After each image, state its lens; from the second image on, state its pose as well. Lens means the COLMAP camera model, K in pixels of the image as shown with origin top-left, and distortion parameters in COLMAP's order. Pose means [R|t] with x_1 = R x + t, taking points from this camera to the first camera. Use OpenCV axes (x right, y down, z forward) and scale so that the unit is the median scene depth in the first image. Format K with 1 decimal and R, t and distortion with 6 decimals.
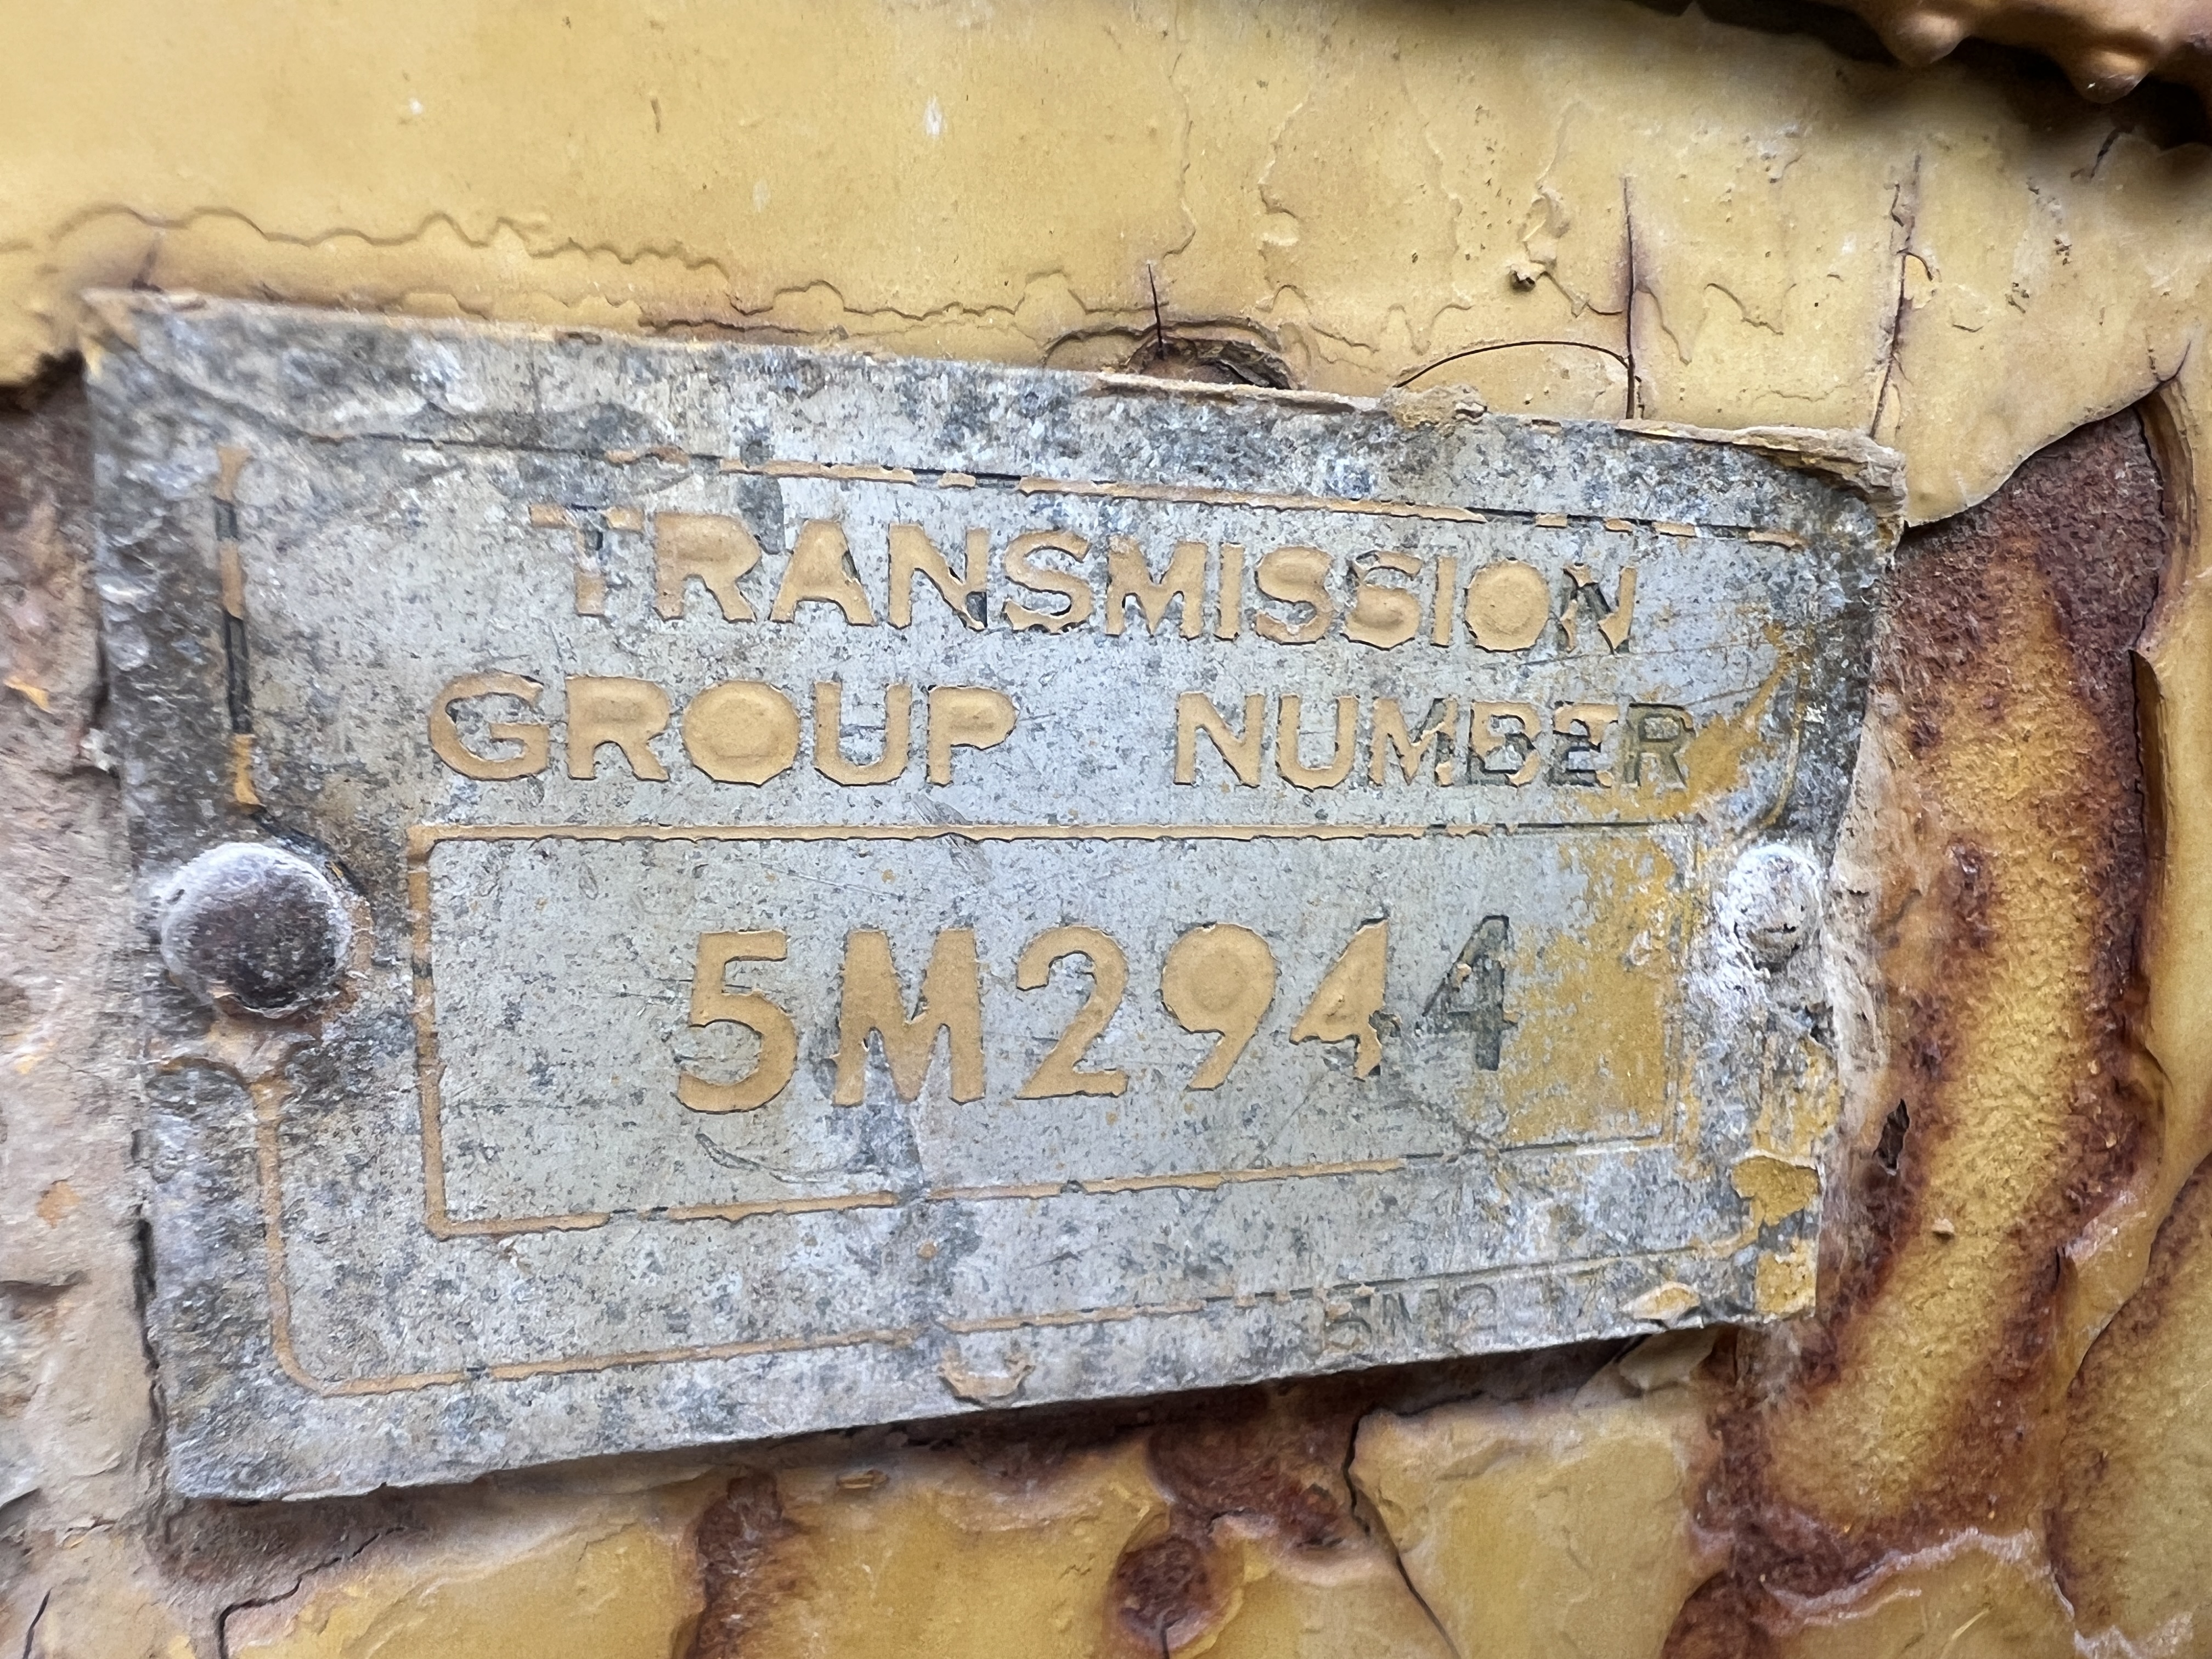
lens RADIAL K [[1612.3, 0, 1111.7], [0, 1612.3, 832.0], [0, 0, 1]] dist [-0.011145, 0.004556]
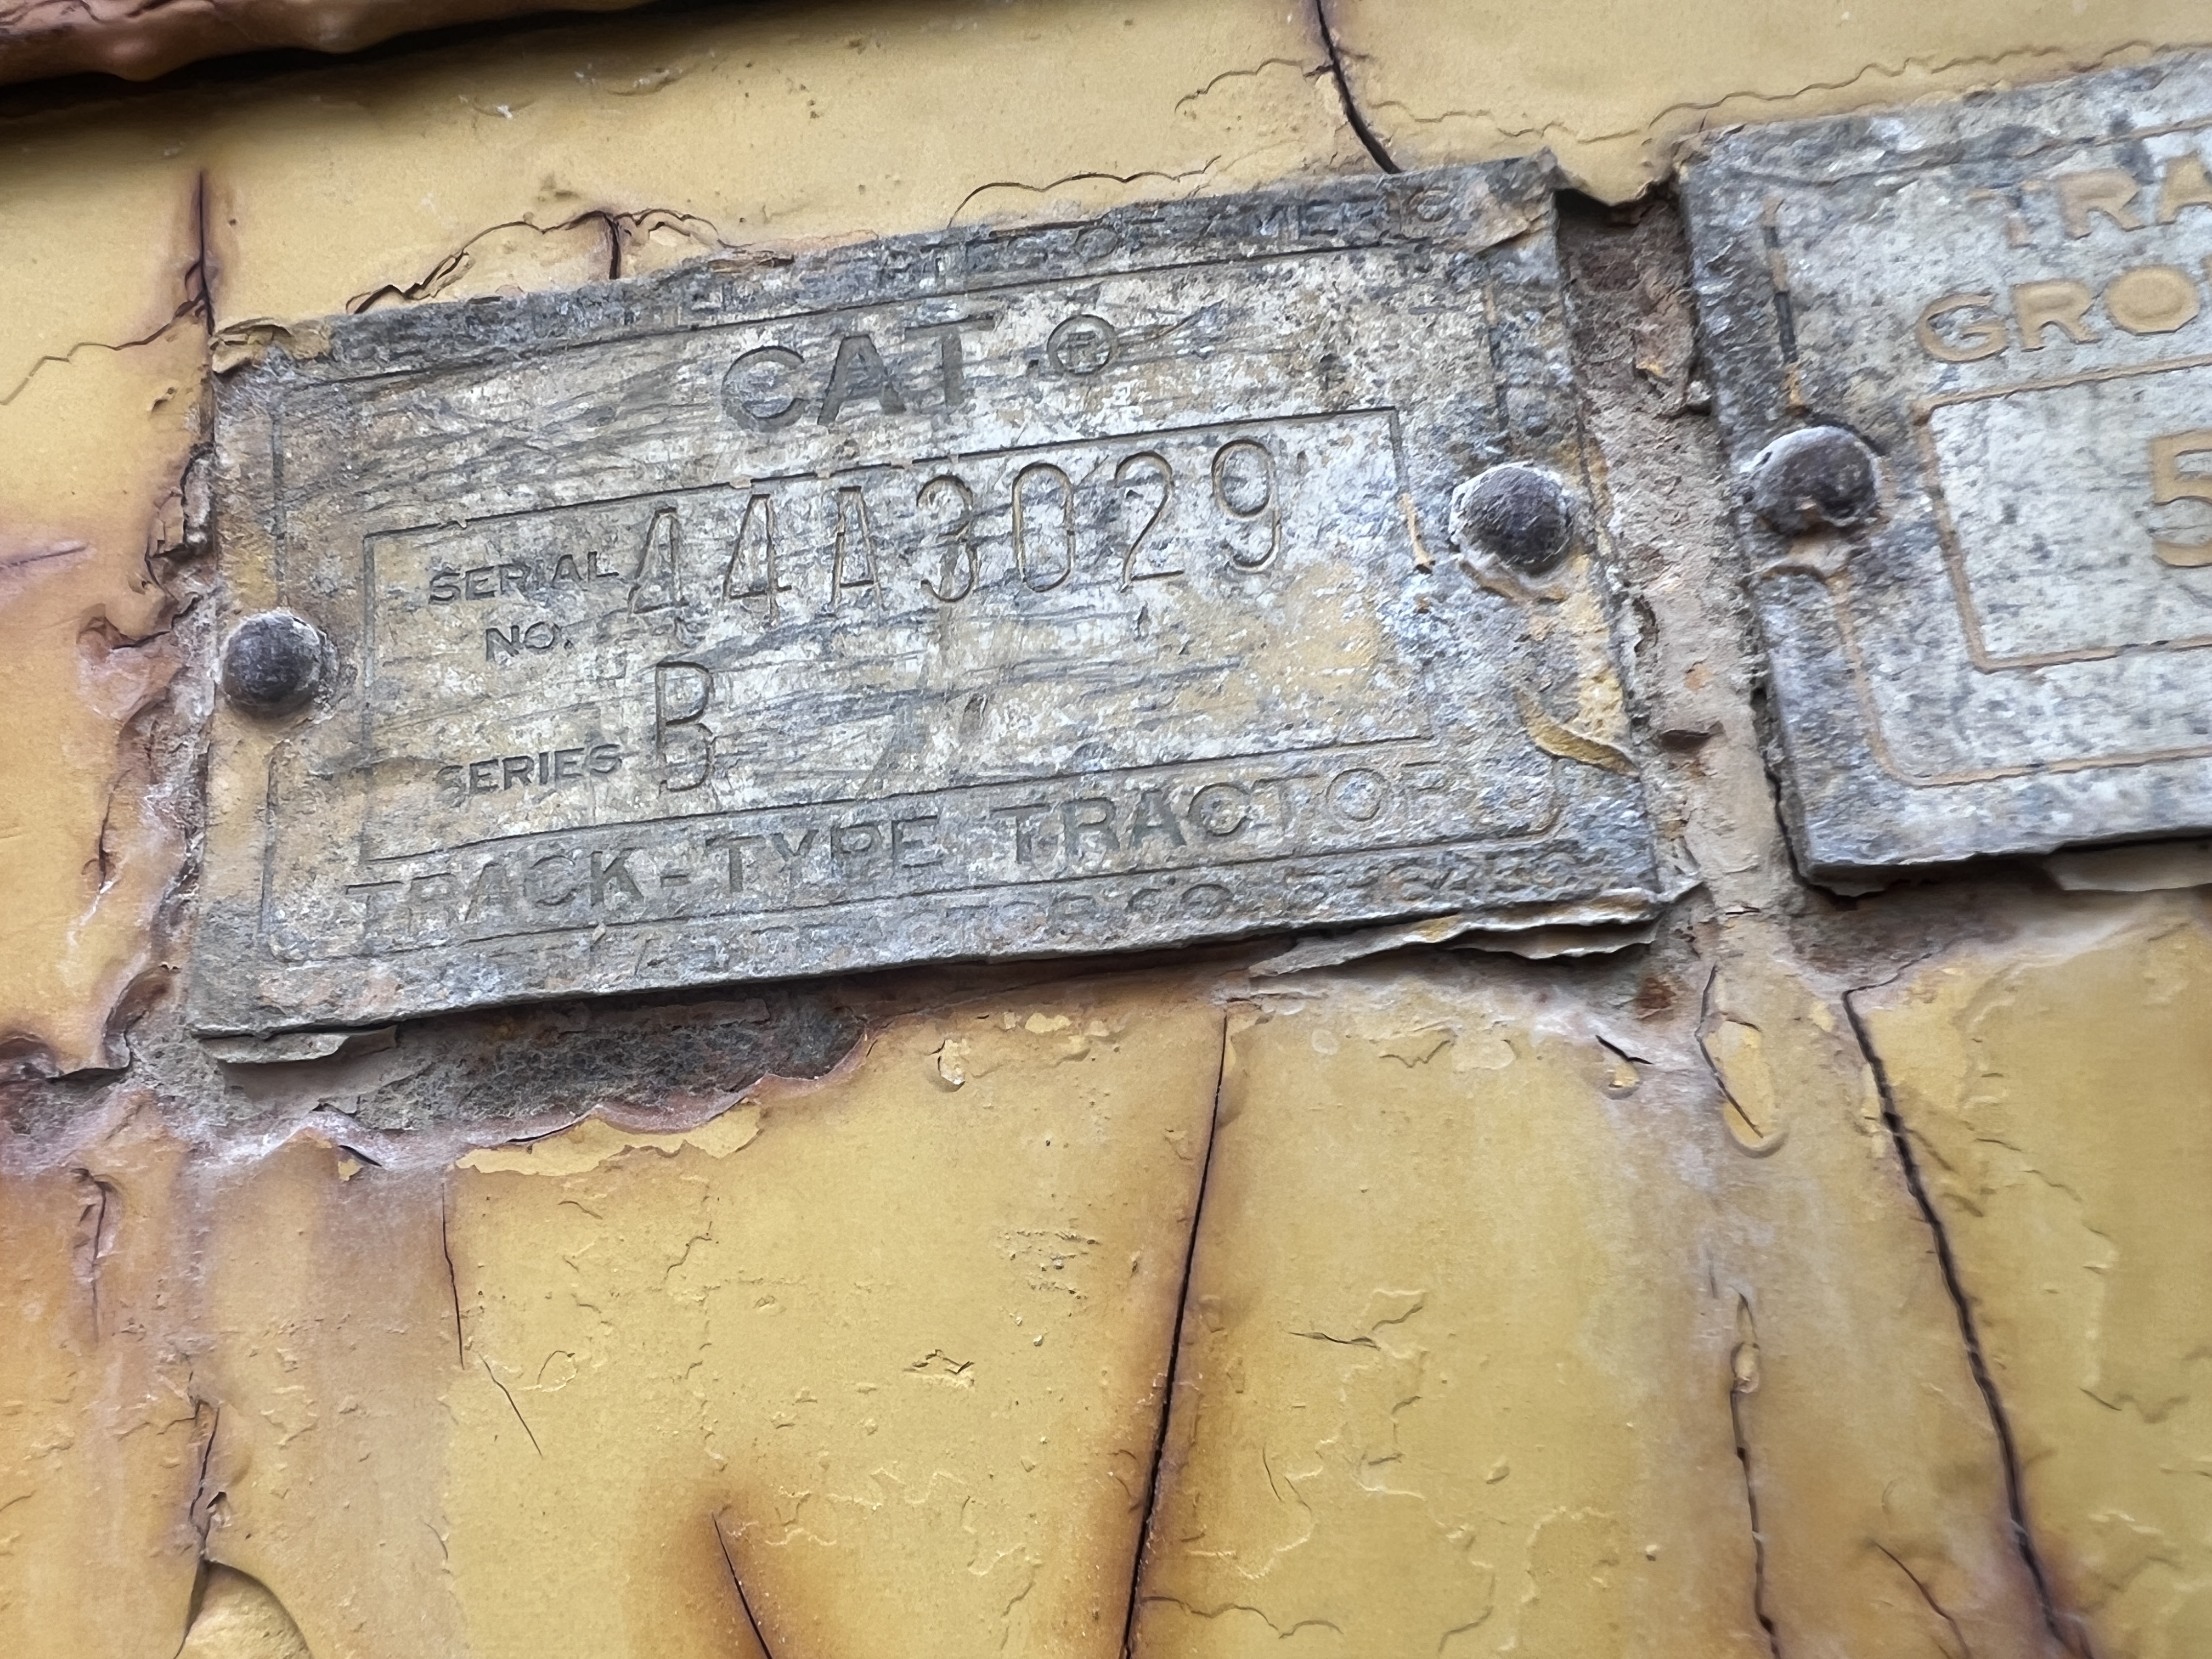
lens RADIAL K [[1612.3, 0, 1103.8], [0, 1612.3, 831.2], [0, 0, 1]] dist [-0.011145, 0.004556]
pose [[0.889881, -0.179412, -0.419431, -0.545207], [-0.005141, 0.915416, -0.402477, 0.925433], [0.456163, 0.360313, 0.813689, -0.353492]]
